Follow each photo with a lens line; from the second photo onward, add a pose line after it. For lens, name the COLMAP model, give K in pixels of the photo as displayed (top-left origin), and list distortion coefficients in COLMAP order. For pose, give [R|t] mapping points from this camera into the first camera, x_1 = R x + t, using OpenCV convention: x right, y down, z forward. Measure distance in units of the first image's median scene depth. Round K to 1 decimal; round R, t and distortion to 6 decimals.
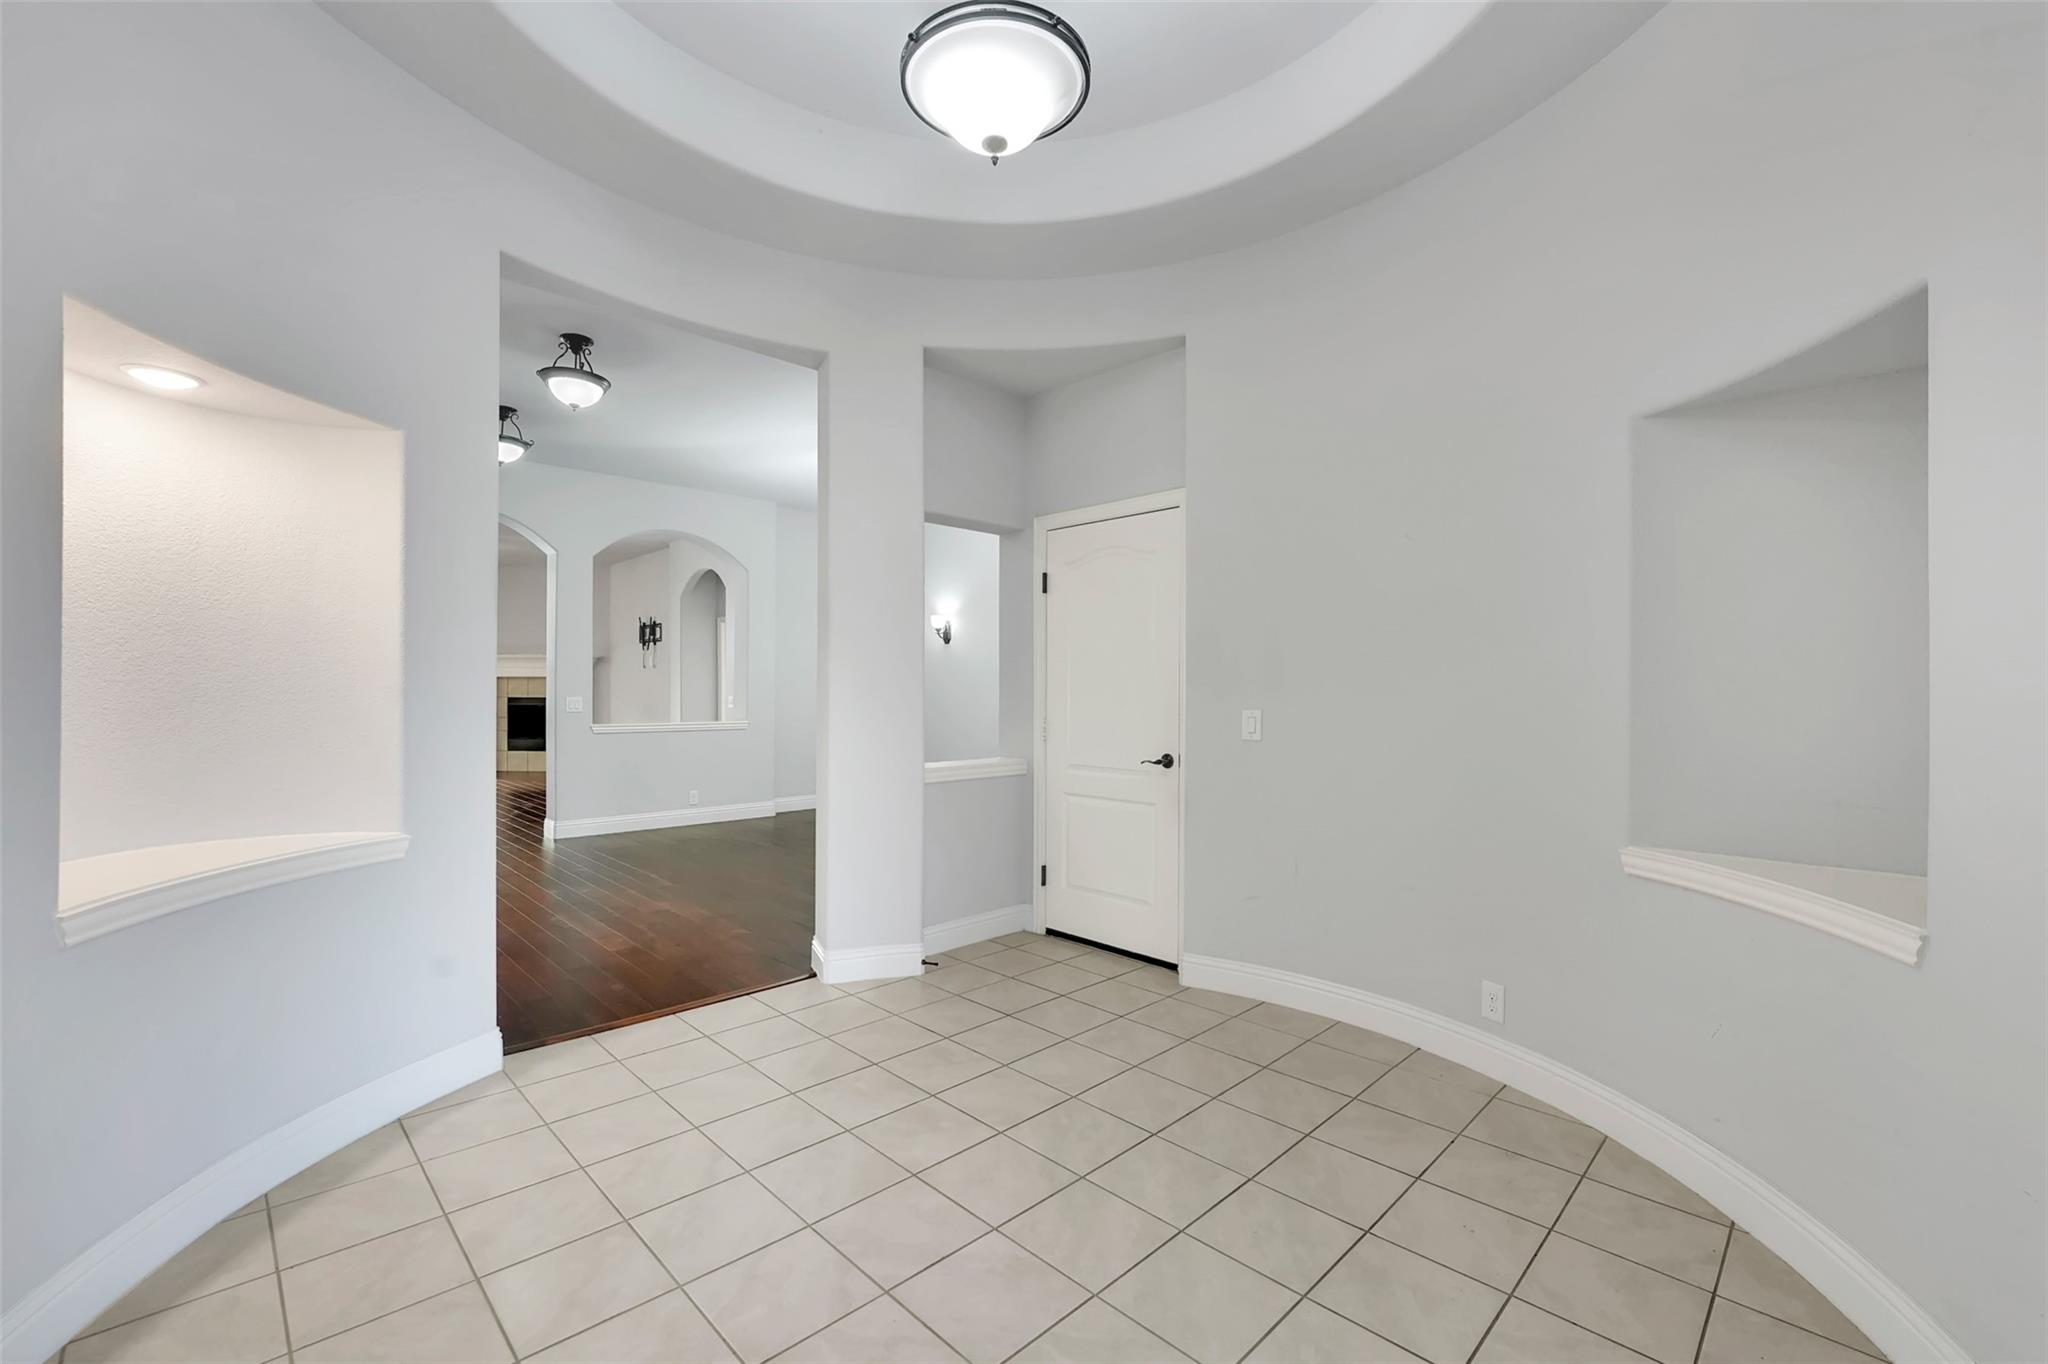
lens RADIAL K [[852.3, 0, 1024.0], [0, 852.3, 682.0], [0, 0, 1]] dist [-0.029443, -0.000191]
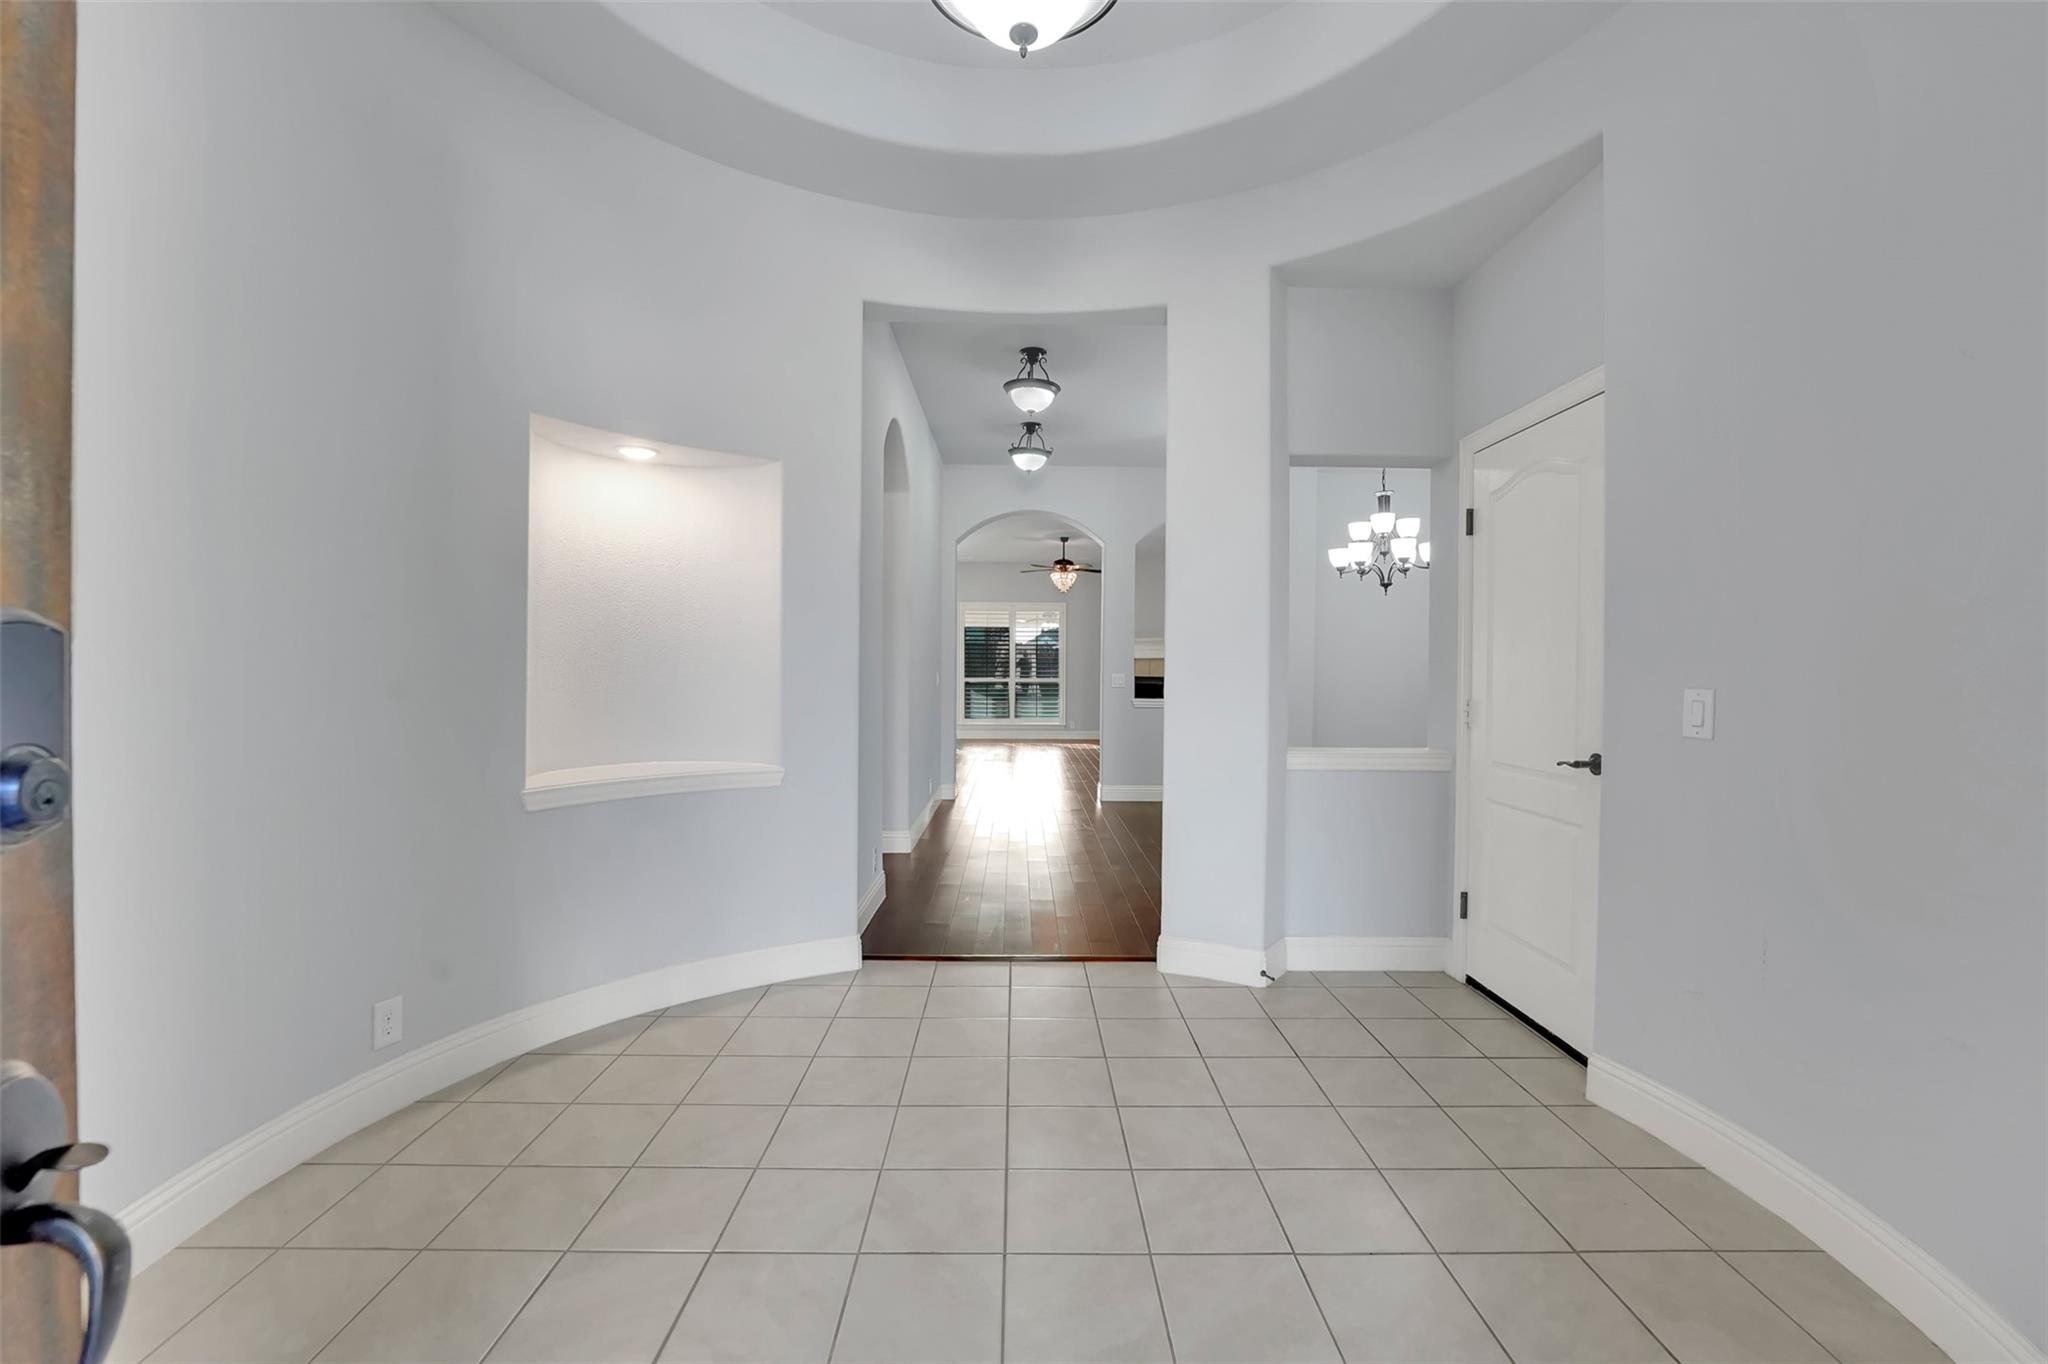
lens RADIAL K [[876.3, 0, 1026.8], [0, 876.3, 664.9], [0, 0, 1]] dist [0.000553, -0.000124]
pose [[0.719758, -0.001388, -0.694224, 0.325945], [0.000353, 0.999999, -0.001634, 0.014475], [0.694225, 0.000931, 0.719757, 0.181455]]
